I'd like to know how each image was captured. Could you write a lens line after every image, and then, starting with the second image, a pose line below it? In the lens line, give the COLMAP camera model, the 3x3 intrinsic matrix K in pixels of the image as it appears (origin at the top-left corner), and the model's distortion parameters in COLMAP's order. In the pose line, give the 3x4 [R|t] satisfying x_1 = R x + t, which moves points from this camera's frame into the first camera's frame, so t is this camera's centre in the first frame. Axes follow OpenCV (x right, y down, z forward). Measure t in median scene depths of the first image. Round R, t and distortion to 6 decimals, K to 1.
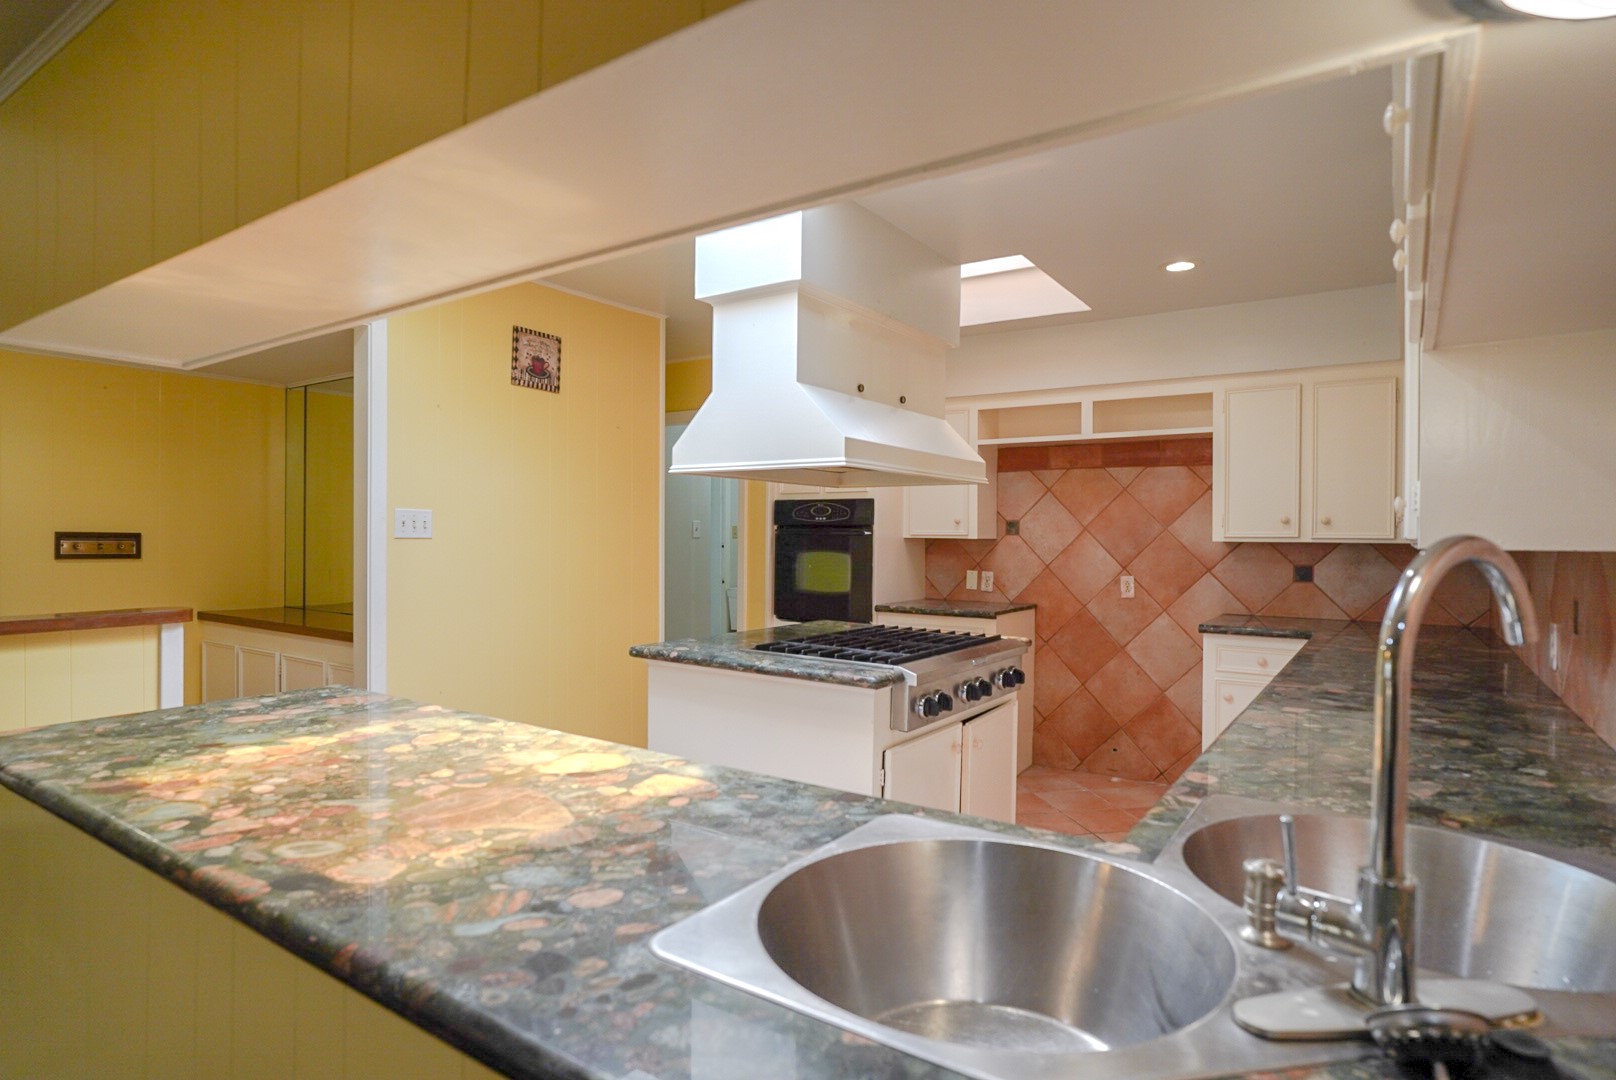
lens RADIAL K [[879.7, 0, 799.4], [0, 879.7, 537.2], [0, 0, 1]] dist [-0.047554, 0.028898]
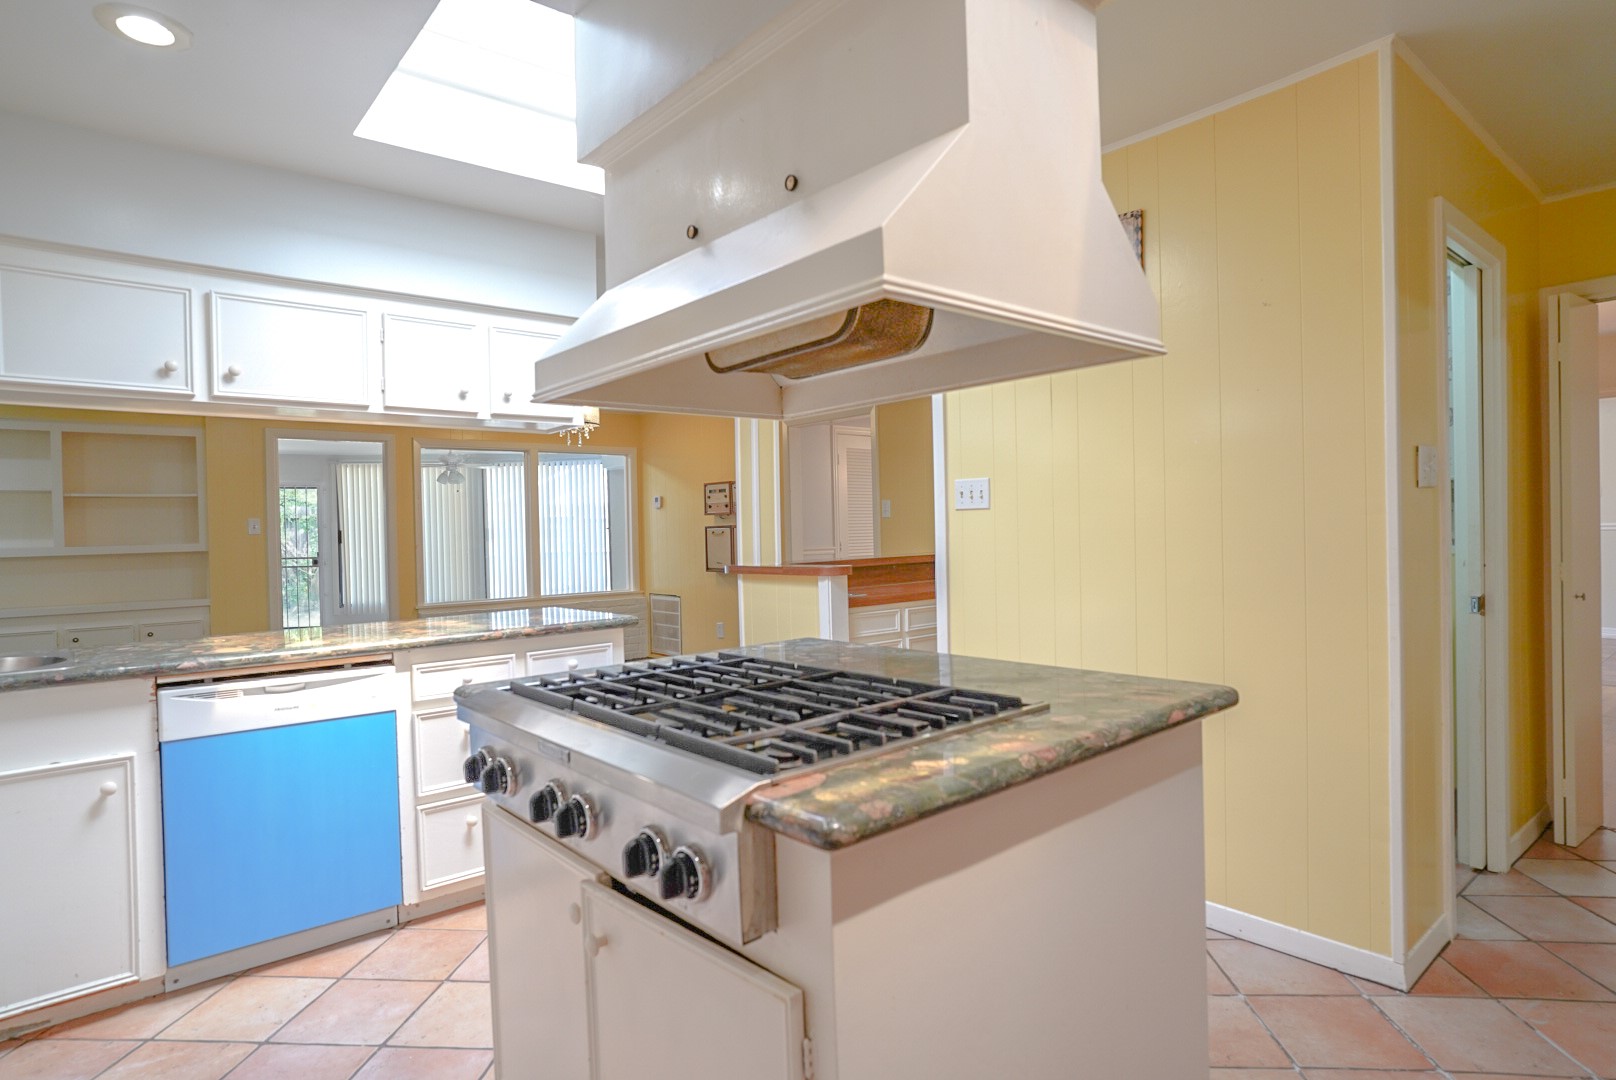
lens RADIAL K [[879.7, 0, 811.6], [0, 879.7, 544.0], [0, 0, 1]] dist [-0.047554, 0.028898]
pose [[-0.256004, 0.016177, -0.966540, 0.383092], [0.023373, 0.999671, 0.010541, 0.017850], [0.966393, -0.019892, -0.256298, 0.770111]]
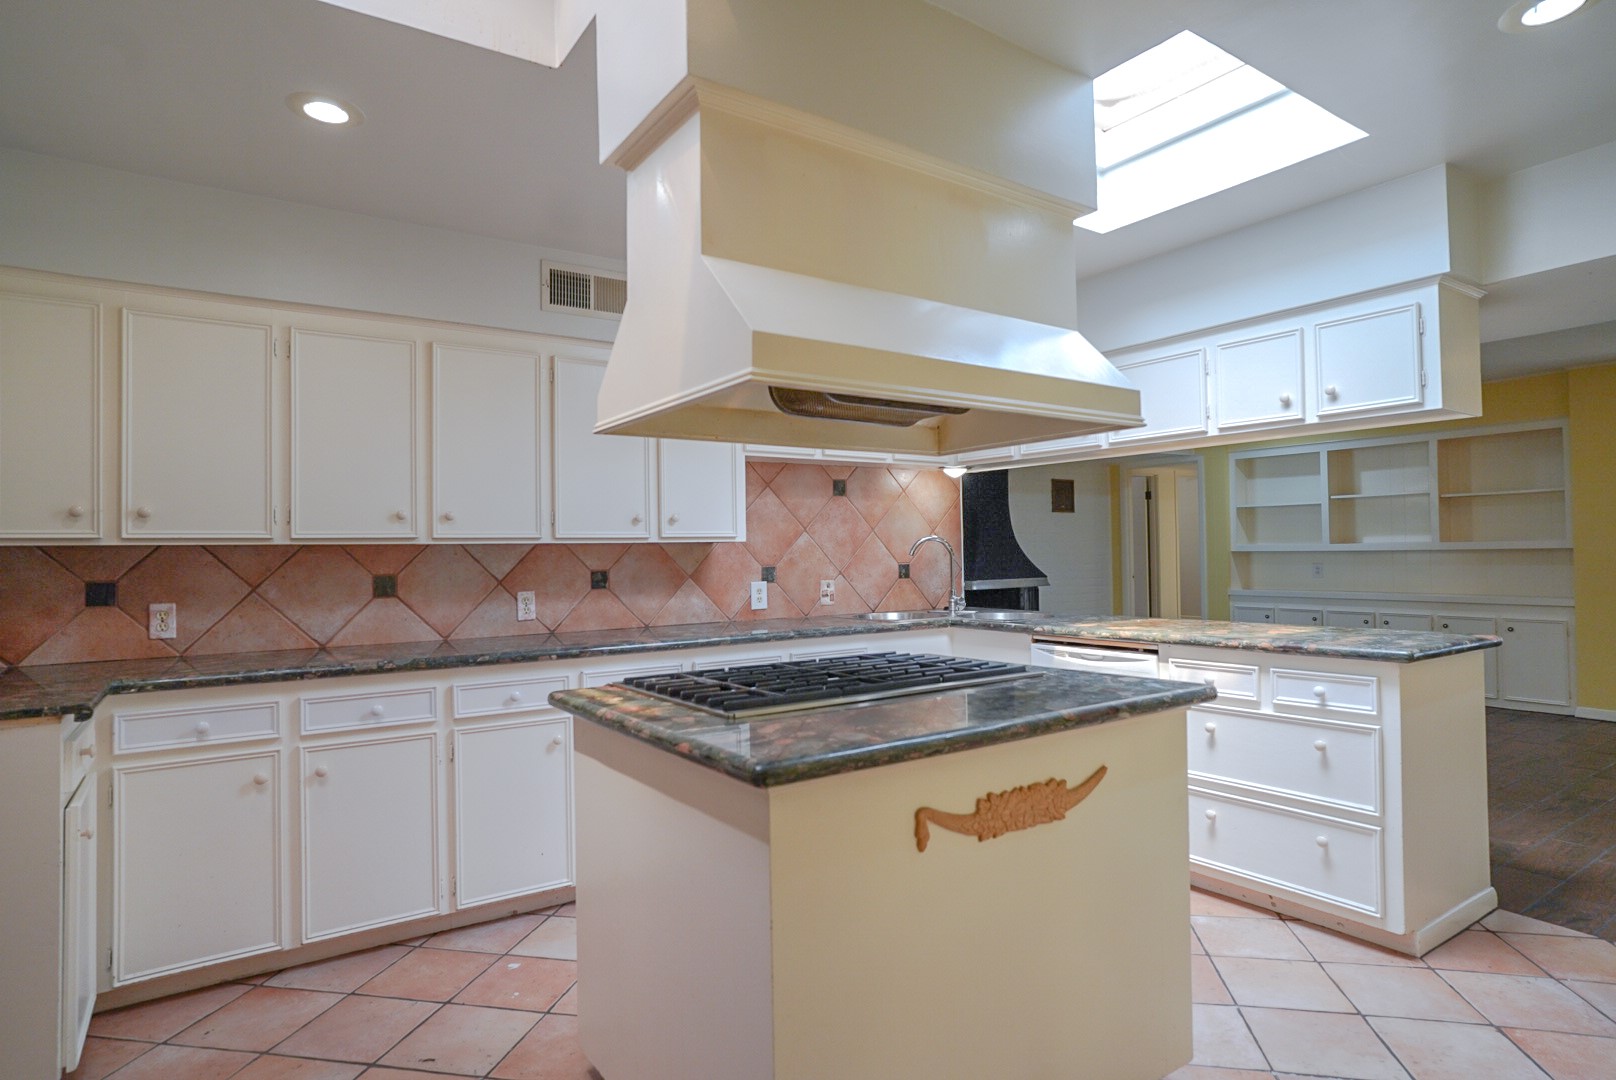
lens RADIAL K [[879.7, 0, 805.8], [0, 879.7, 530.7], [0, 0, 1]] dist [-0.047554, 0.028898]
pose [[-0.932911, 0.016351, 0.359735, -0.089799], [0.009301, 0.999729, -0.021319, 0.012203], [-0.359986, -0.016543, -0.932811, 1.089698]]
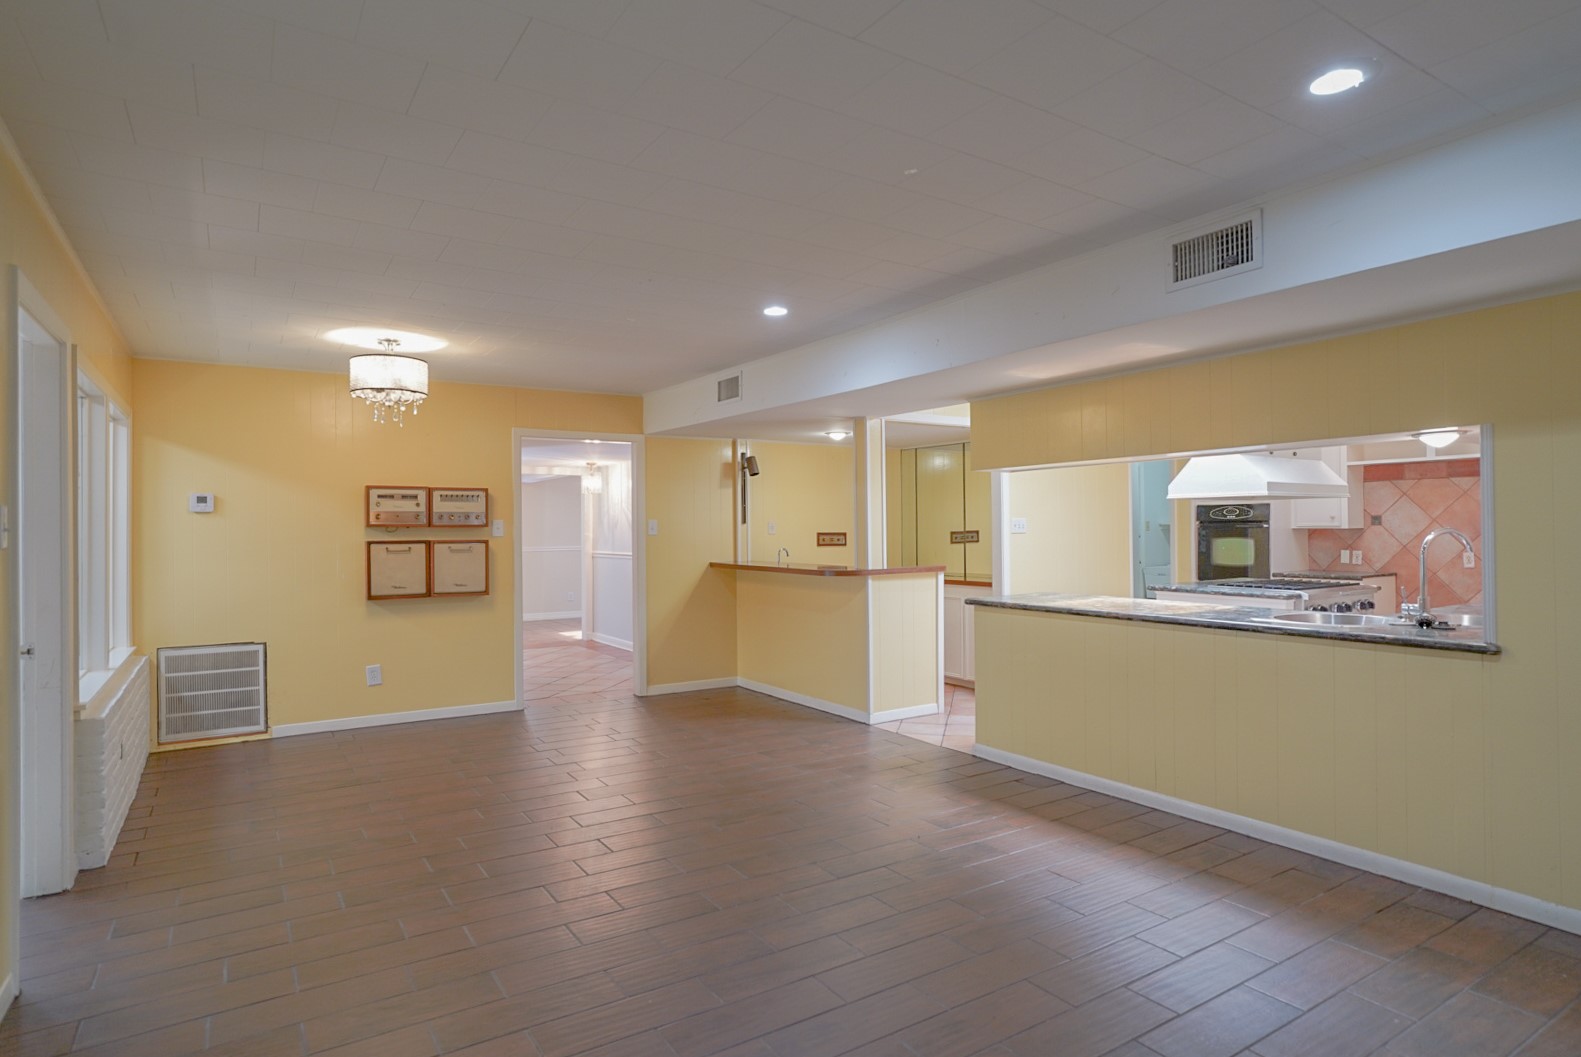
lens RADIAL K [[860.6, 0, 792.4], [0, 860.6, 524.3], [0, 0, 1]] dist [-0.047554, 0.028898]
pose [[0.922274, -0.017706, -0.386130, -0.115993], [0.015094, 0.999838, -0.009795, -0.005388], [0.386241, 0.003206, 0.922392, -0.718764]]
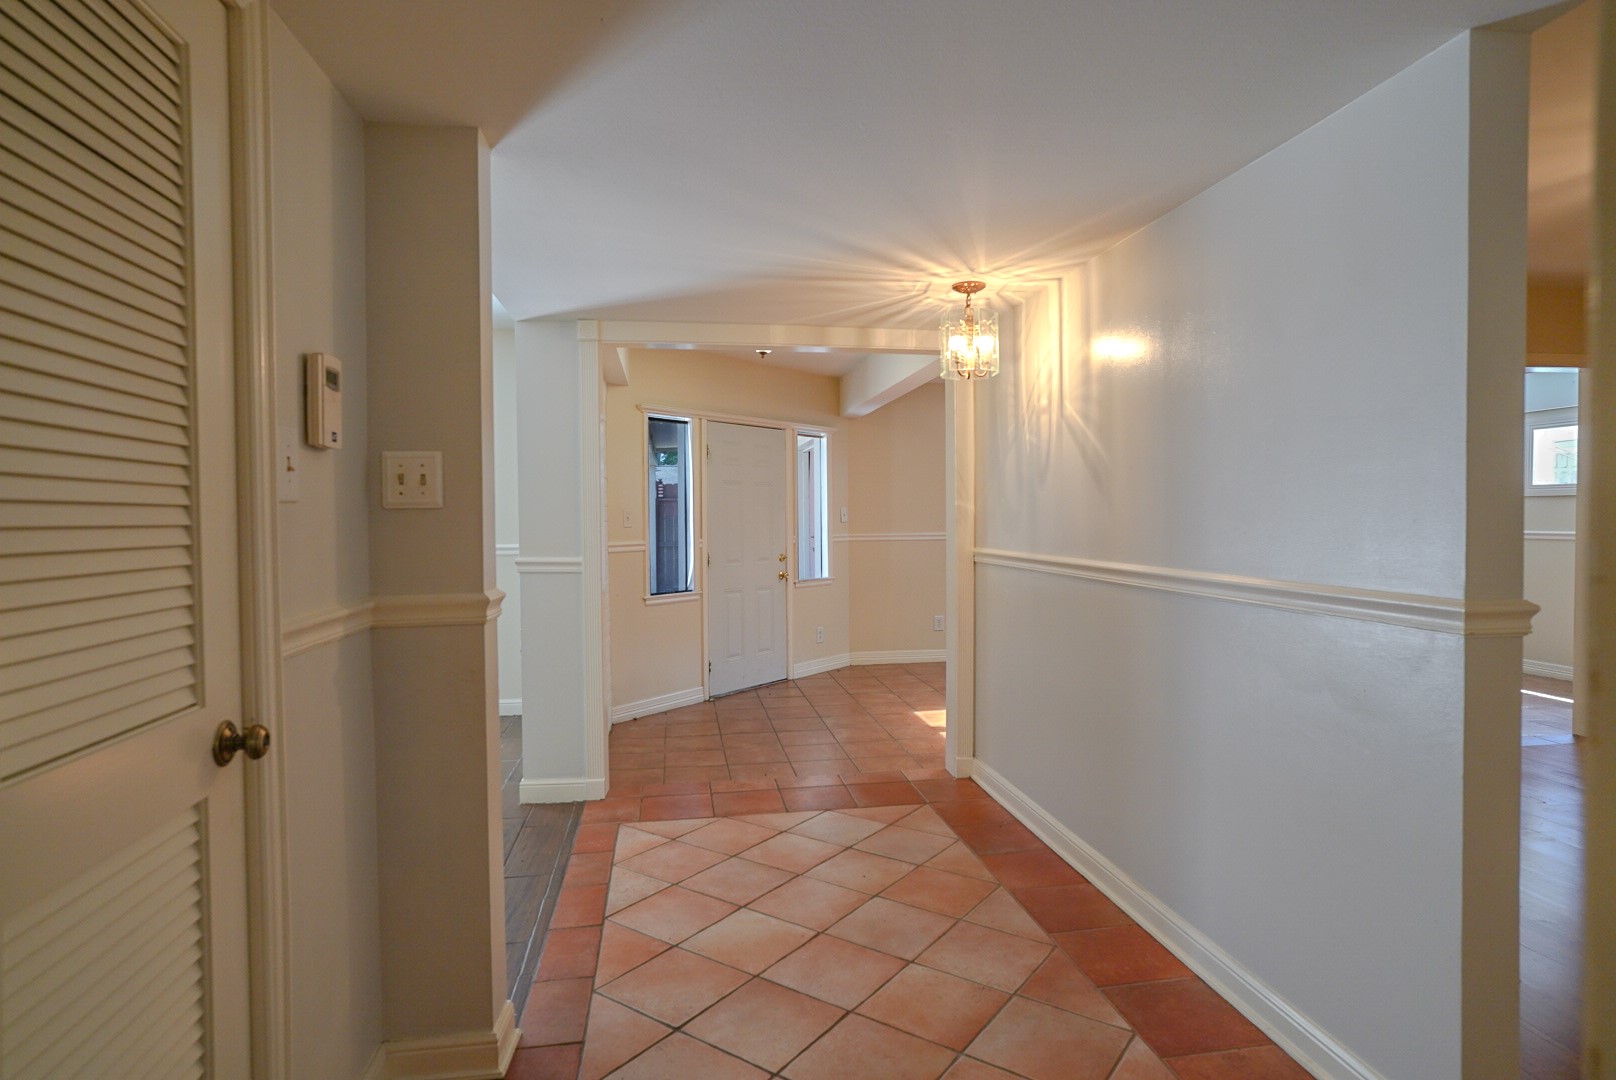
lens RADIAL K [[879.7, 0, 809.2], [0, 879.7, 546.3], [0, 0, 1]] dist [-0.047554, 0.028898]
pose [[0.683747, 0.010590, -0.729642, -0.936780], [0.014460, 0.999502, 0.028057, 0.006888], [0.729575, -0.029734, 0.683254, 0.429846]]
